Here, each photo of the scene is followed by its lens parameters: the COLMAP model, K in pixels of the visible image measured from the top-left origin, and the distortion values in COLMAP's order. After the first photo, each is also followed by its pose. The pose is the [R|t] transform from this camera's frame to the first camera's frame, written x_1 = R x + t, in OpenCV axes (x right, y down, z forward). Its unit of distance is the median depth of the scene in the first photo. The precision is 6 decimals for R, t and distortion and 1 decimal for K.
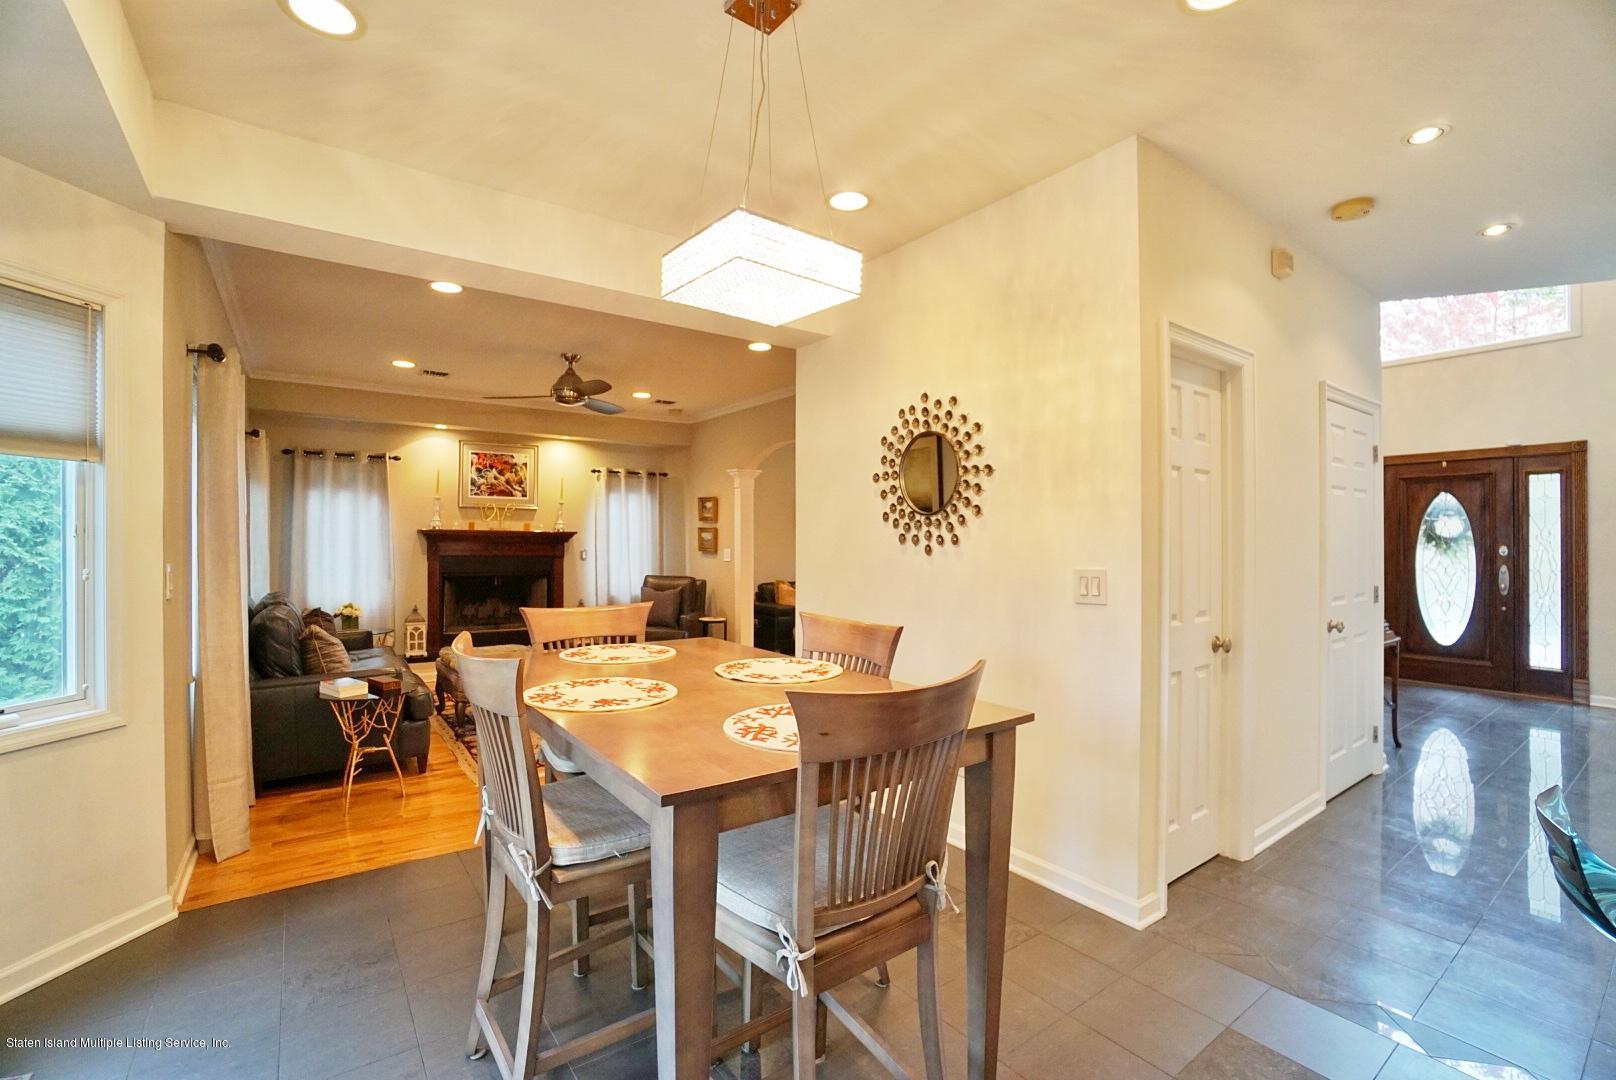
lens RADIAL K [[692.3, 0, 808.0], [0, 692.3, 540.0], [0, 0, 1]] dist [-0.000873, -0.000138]
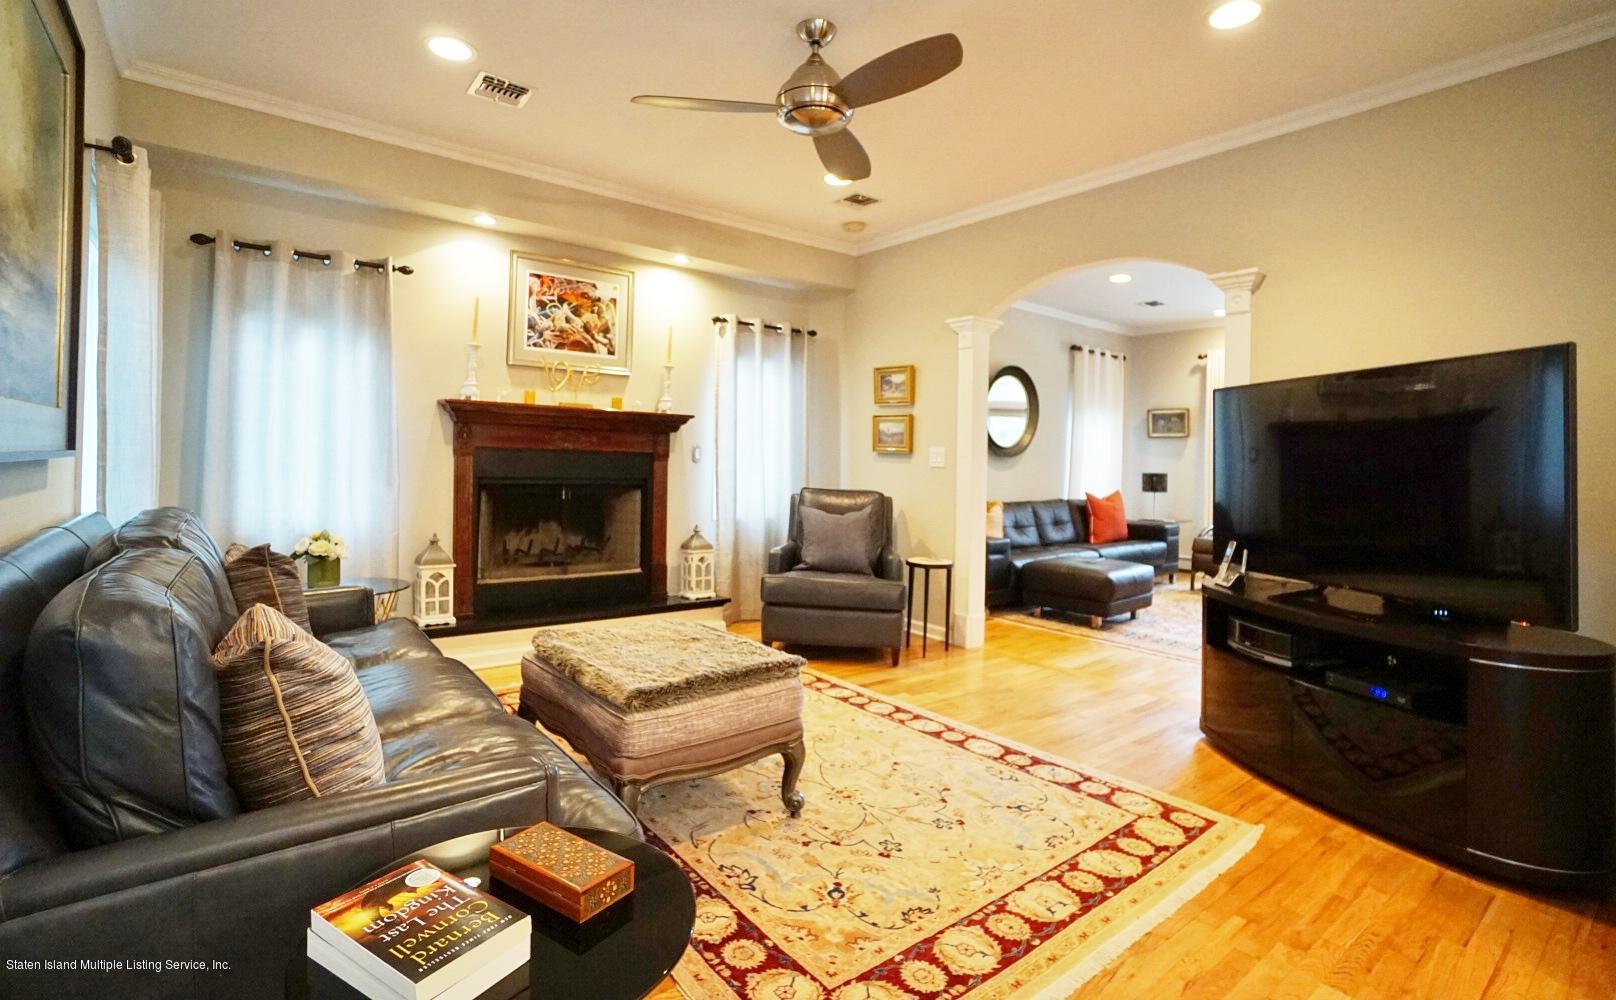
lens RADIAL K [[728.2, 0, 812.3], [0, 728.2, 459.0], [0, 0, 1]] dist [0.002551, 0.000756]
pose [[0.998757, 0.018650, 0.046217, -0.277612], [-0.018712, 0.999824, 0.000920, 0.026187], [-0.046192, -0.001784, 0.998931, 0.378176]]
